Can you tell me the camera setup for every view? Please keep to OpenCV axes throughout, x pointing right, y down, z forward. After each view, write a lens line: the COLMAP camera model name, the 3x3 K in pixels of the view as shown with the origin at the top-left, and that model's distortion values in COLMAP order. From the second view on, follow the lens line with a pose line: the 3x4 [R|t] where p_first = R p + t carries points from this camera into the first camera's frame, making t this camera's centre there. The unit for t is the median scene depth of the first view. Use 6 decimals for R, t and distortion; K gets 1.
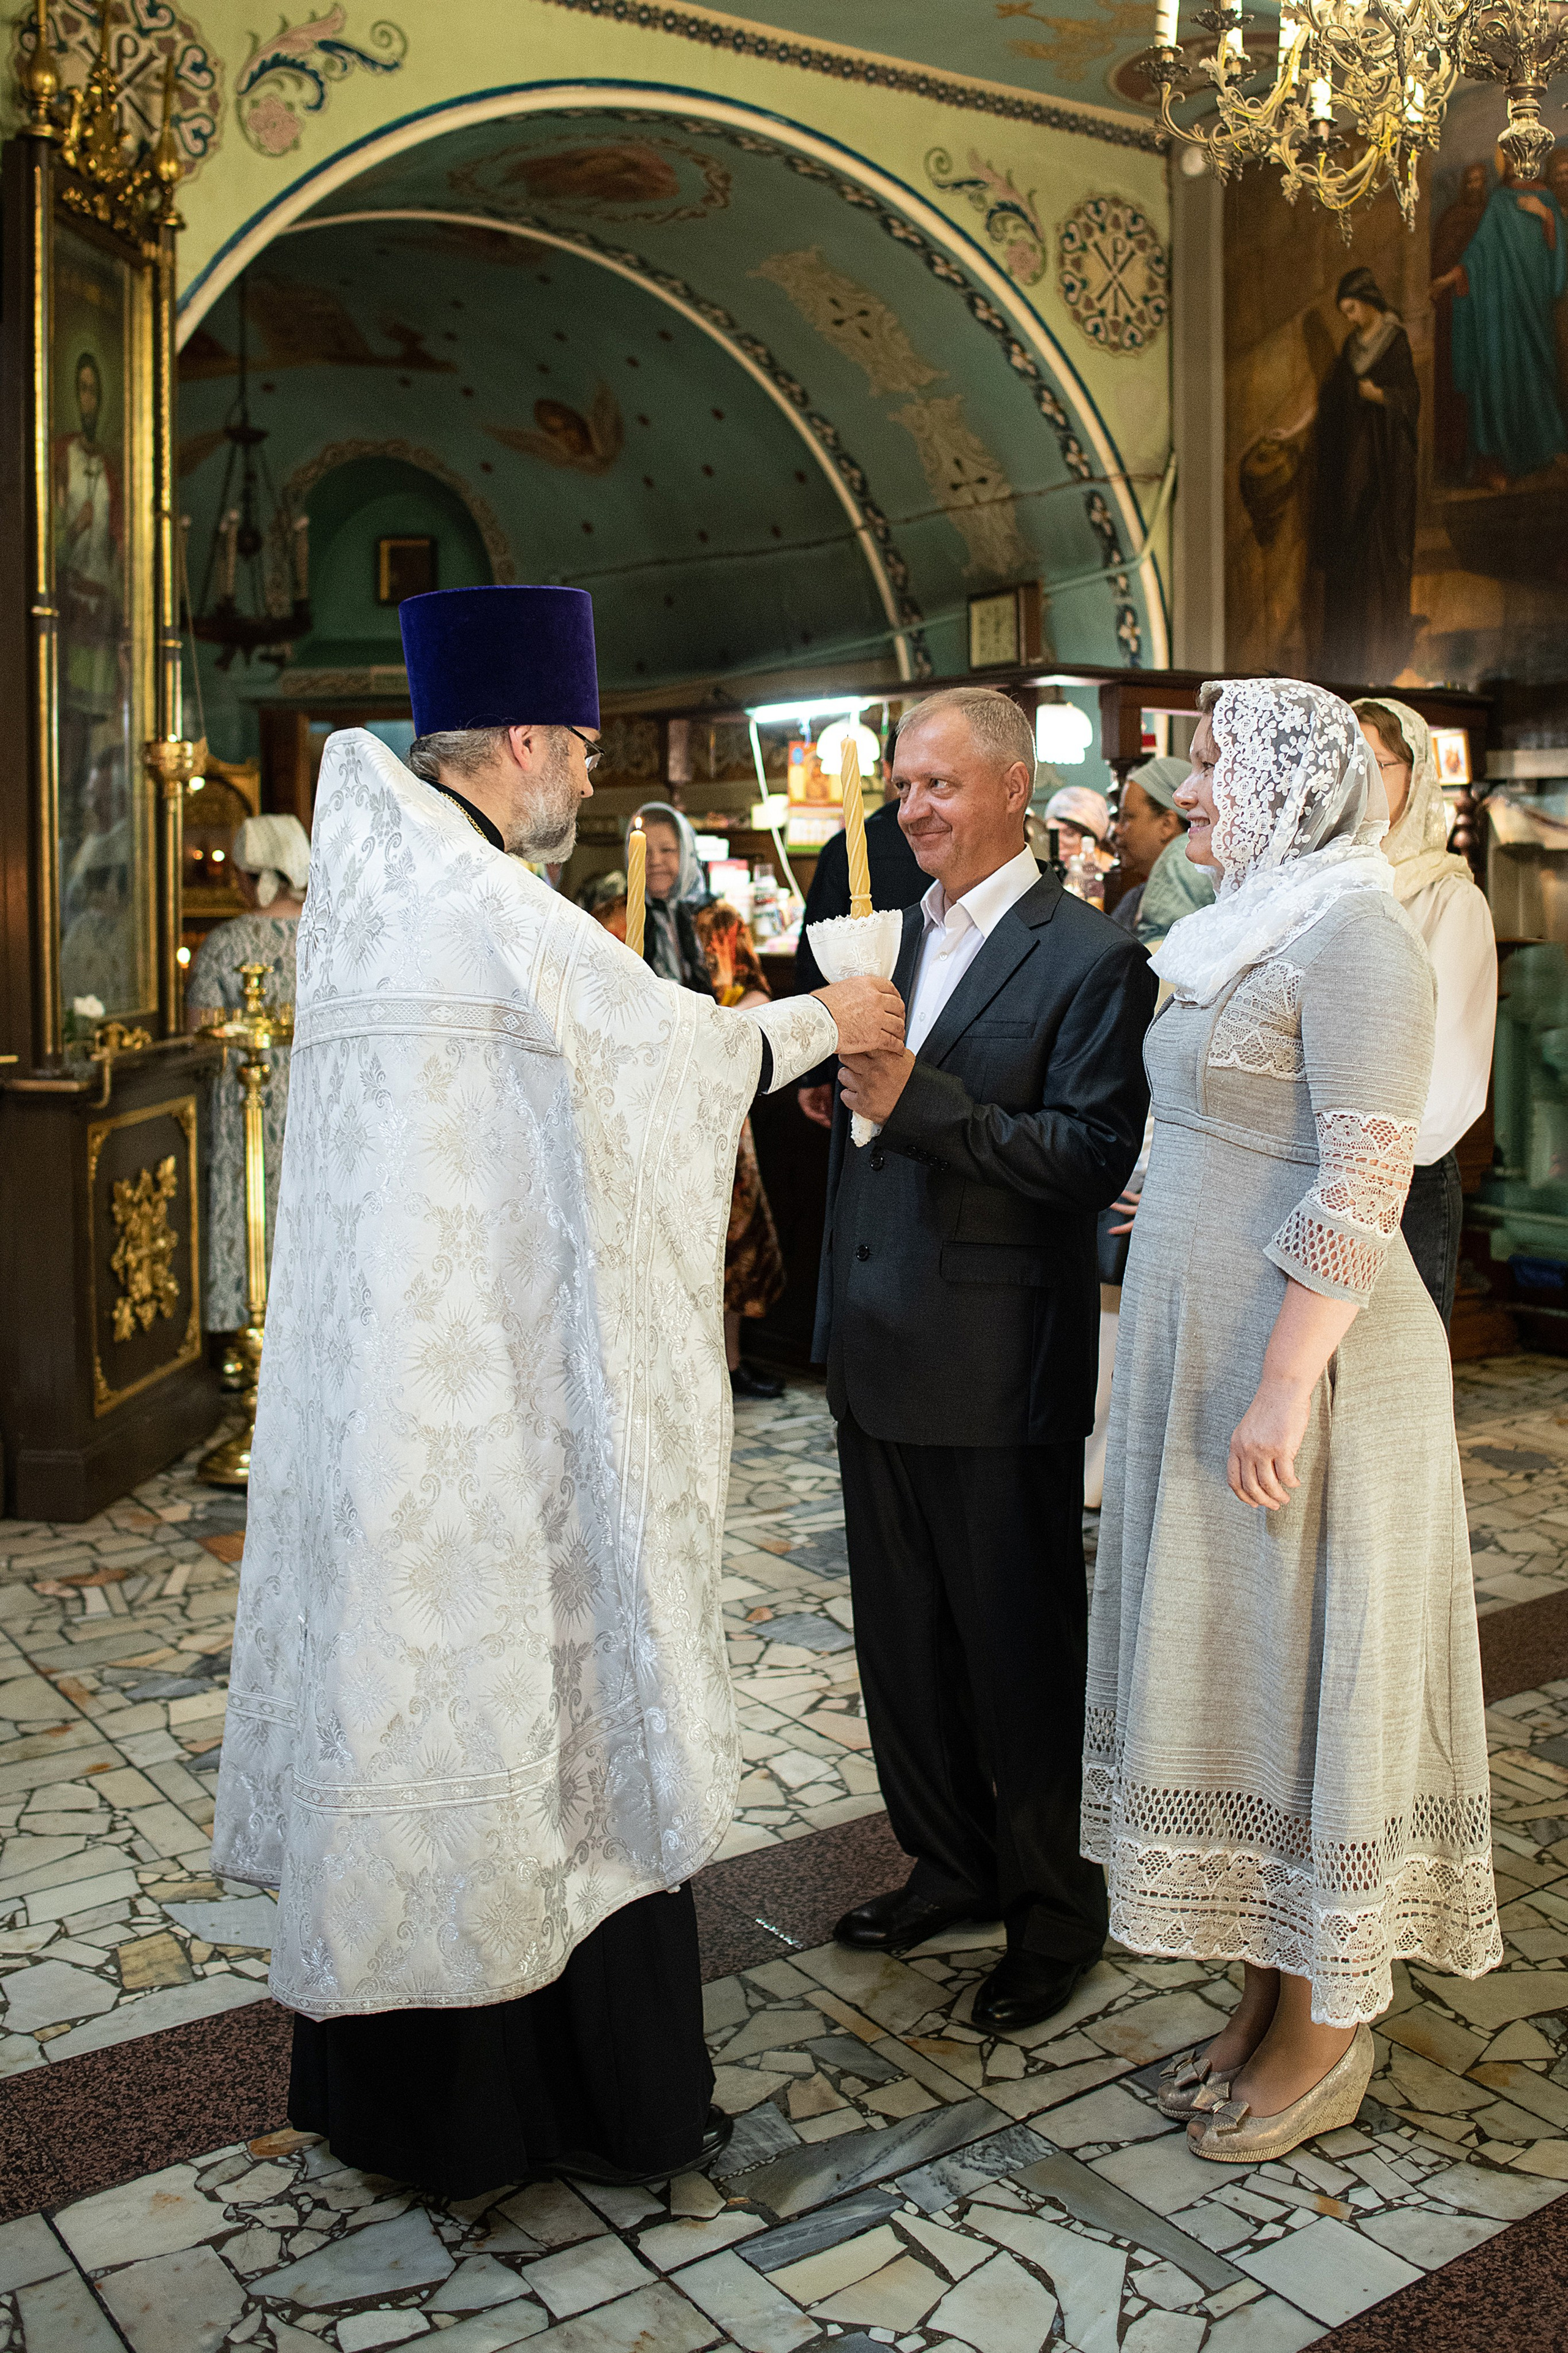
lens RADIAL K [[2353.7, 0, 910.5], [0, 2353.7, 914.8], [0, 0, 1]] dist [-0.053104, 0.000000]
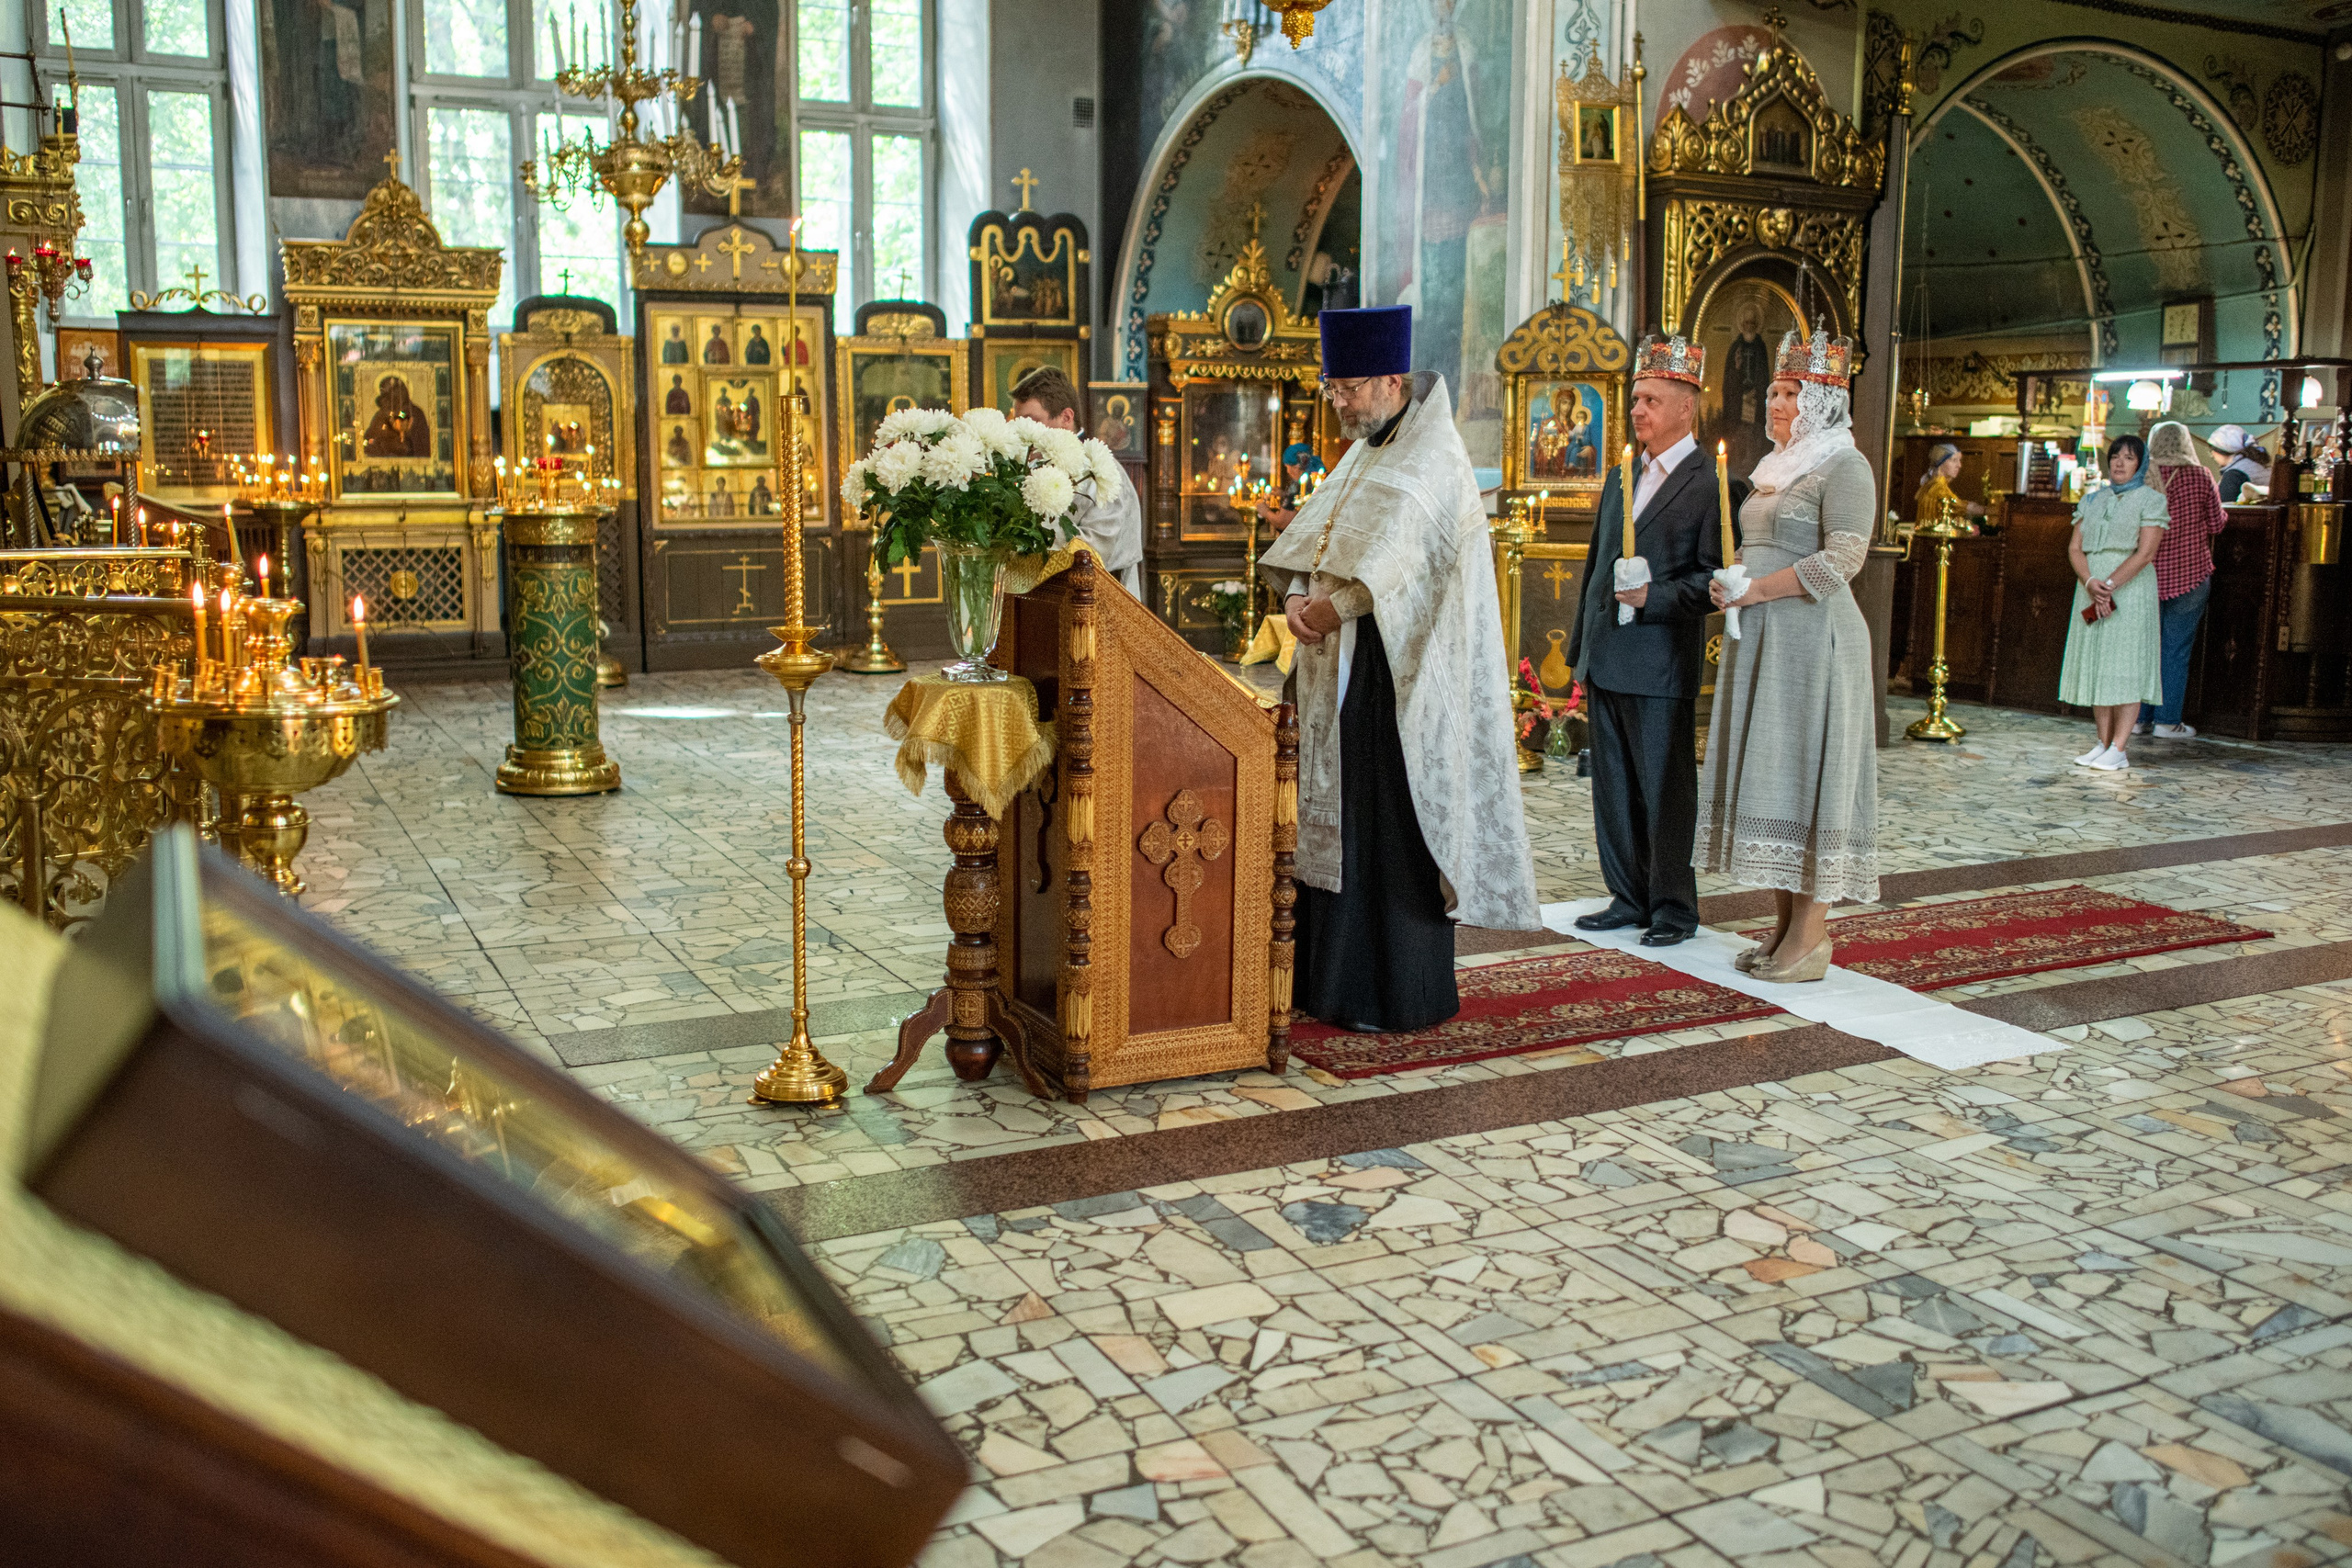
lens RADIAL K [[2071.2, 0, 1183.1], [0, 2071.2, 762.3], [0, 0, 1]] dist [-0.077276, 0.069718]
pose [[0.981999, 0.042891, -0.183951, -0.467118], [-0.019699, 0.991822, 0.126096, 0.028635], [0.187856, -0.120202, 0.974814, -0.752154]]
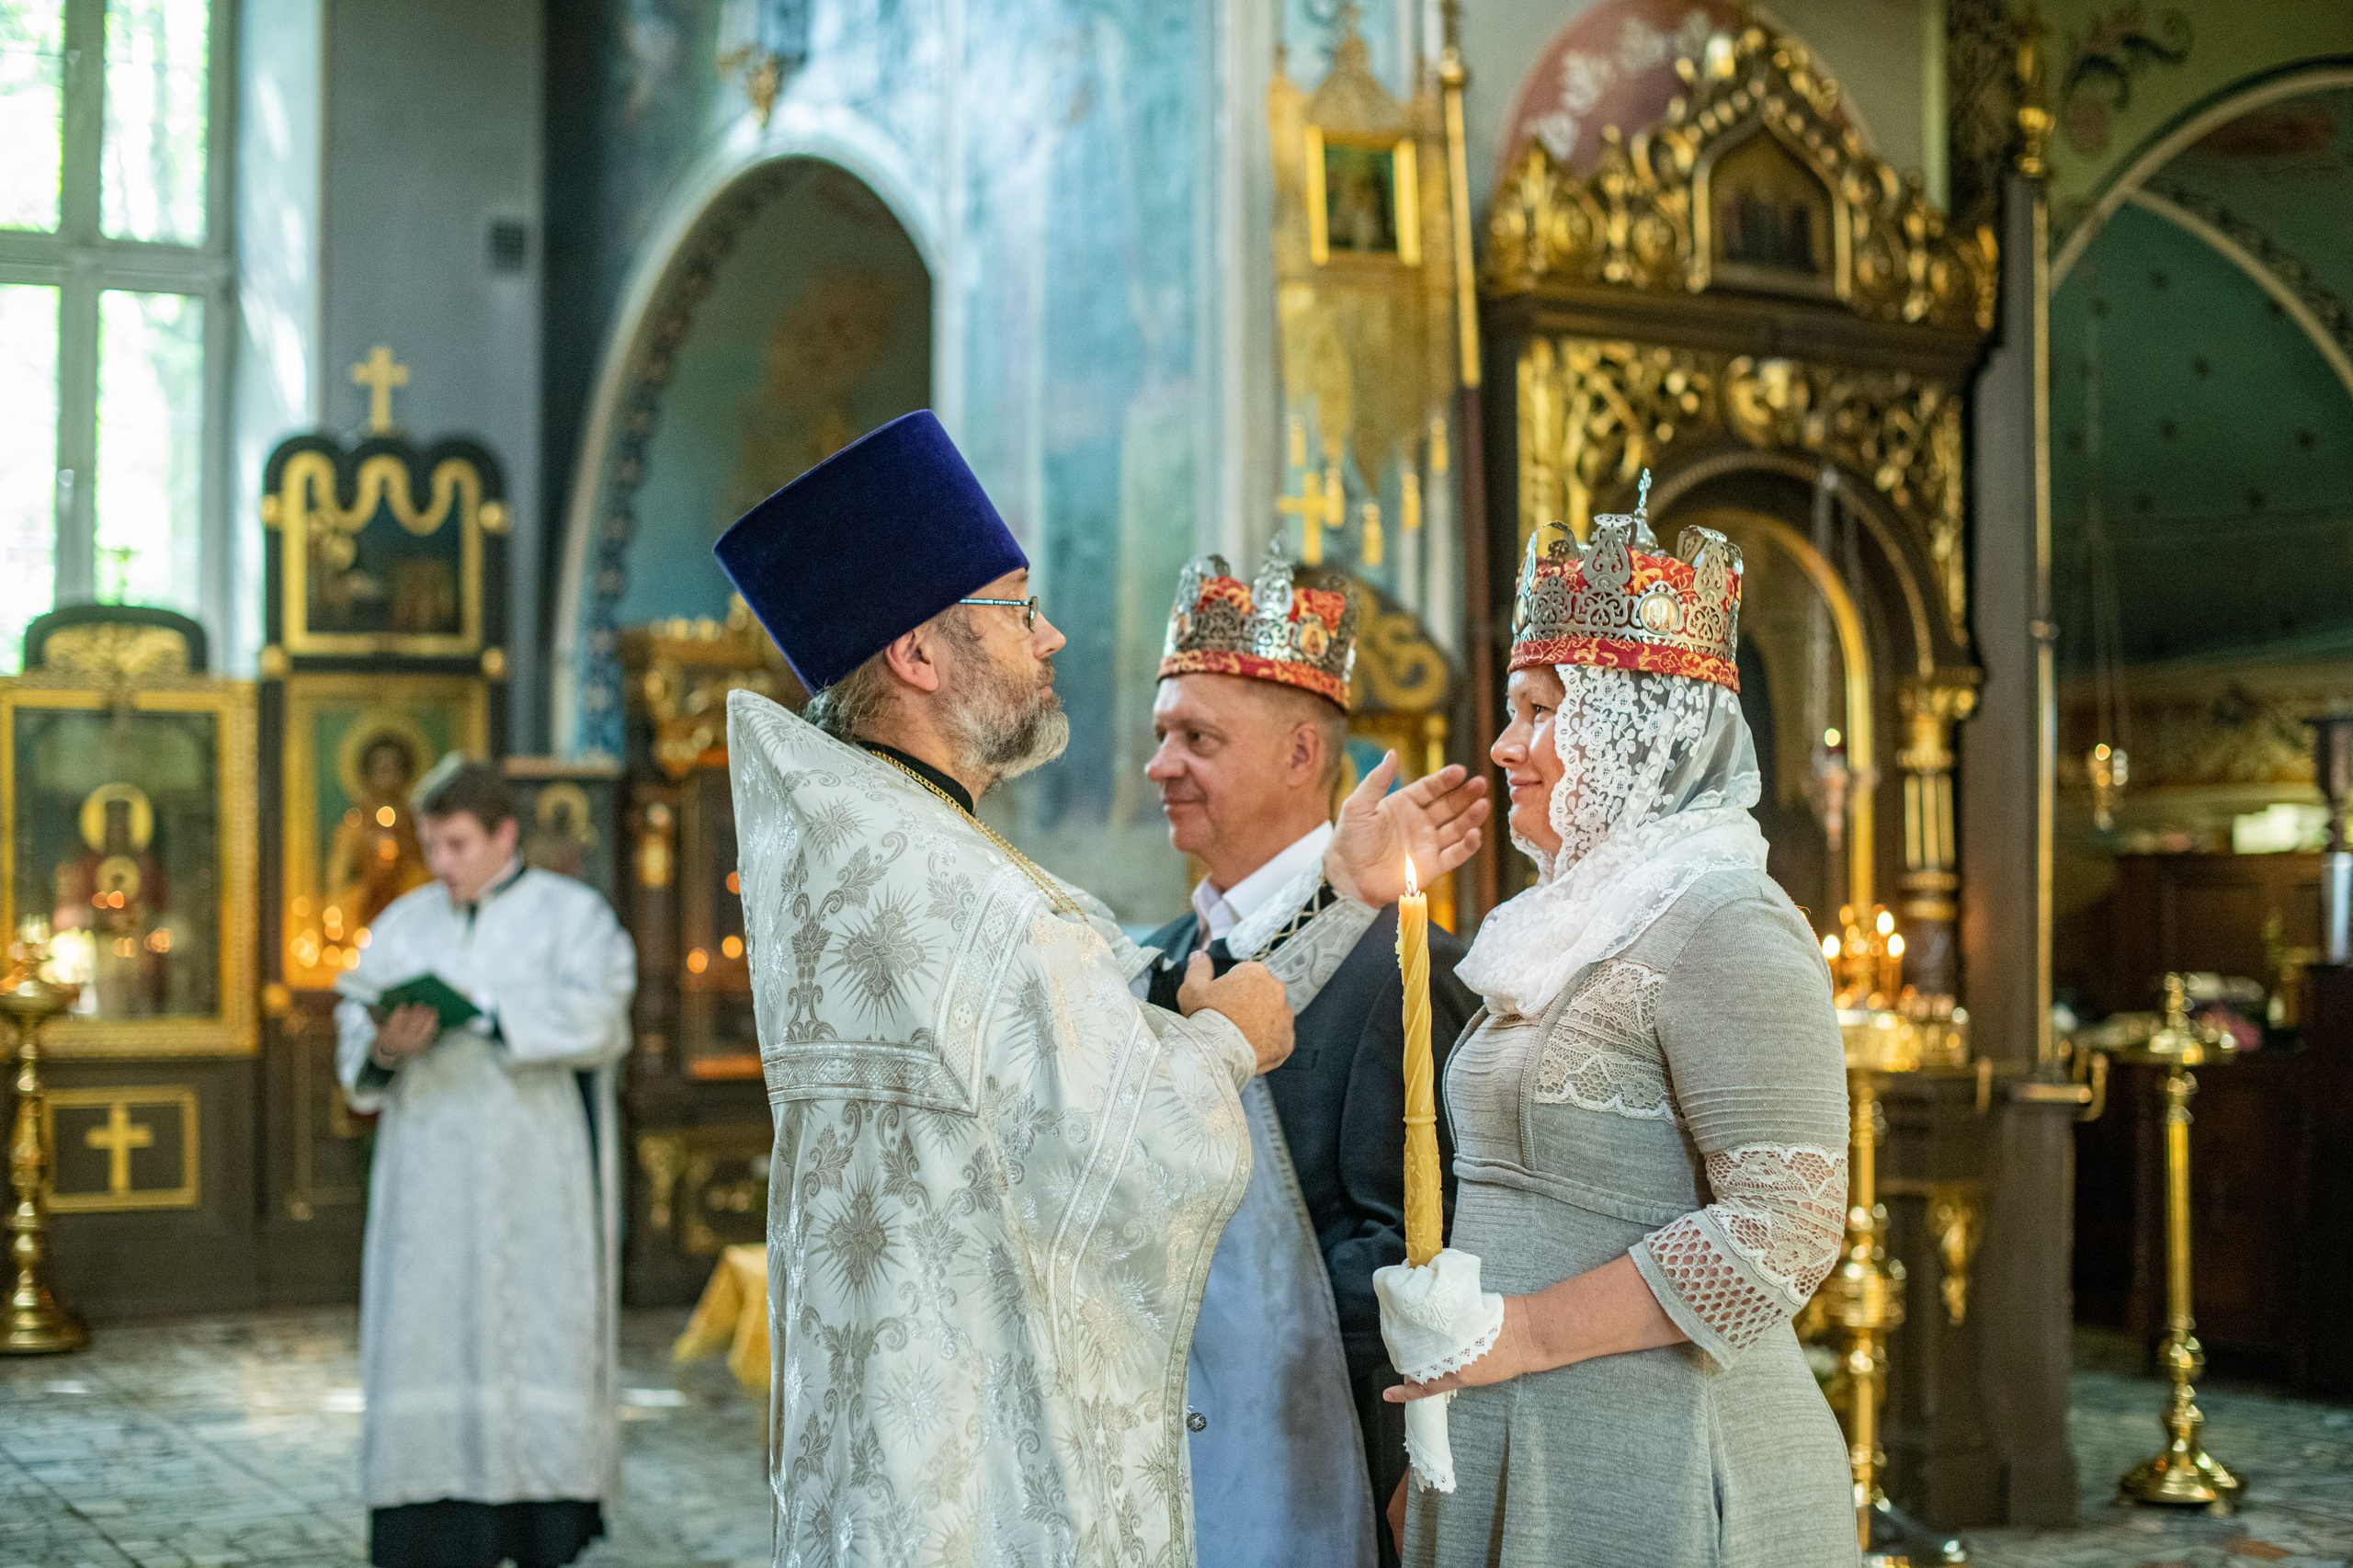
lens RADIAL K [[3433.0, 0, 1184.9], [0, 3433.0, 761.2], [0, 0, 1]] dist [-0.123144, 0.000000]
pose [[0.990221, 0.002265, -0.139489, -0.379646], [-0.011090, 0.997982, -0.062524, 0.017943], [0.139066, 0.063459, 0.988248, -0.373576]]
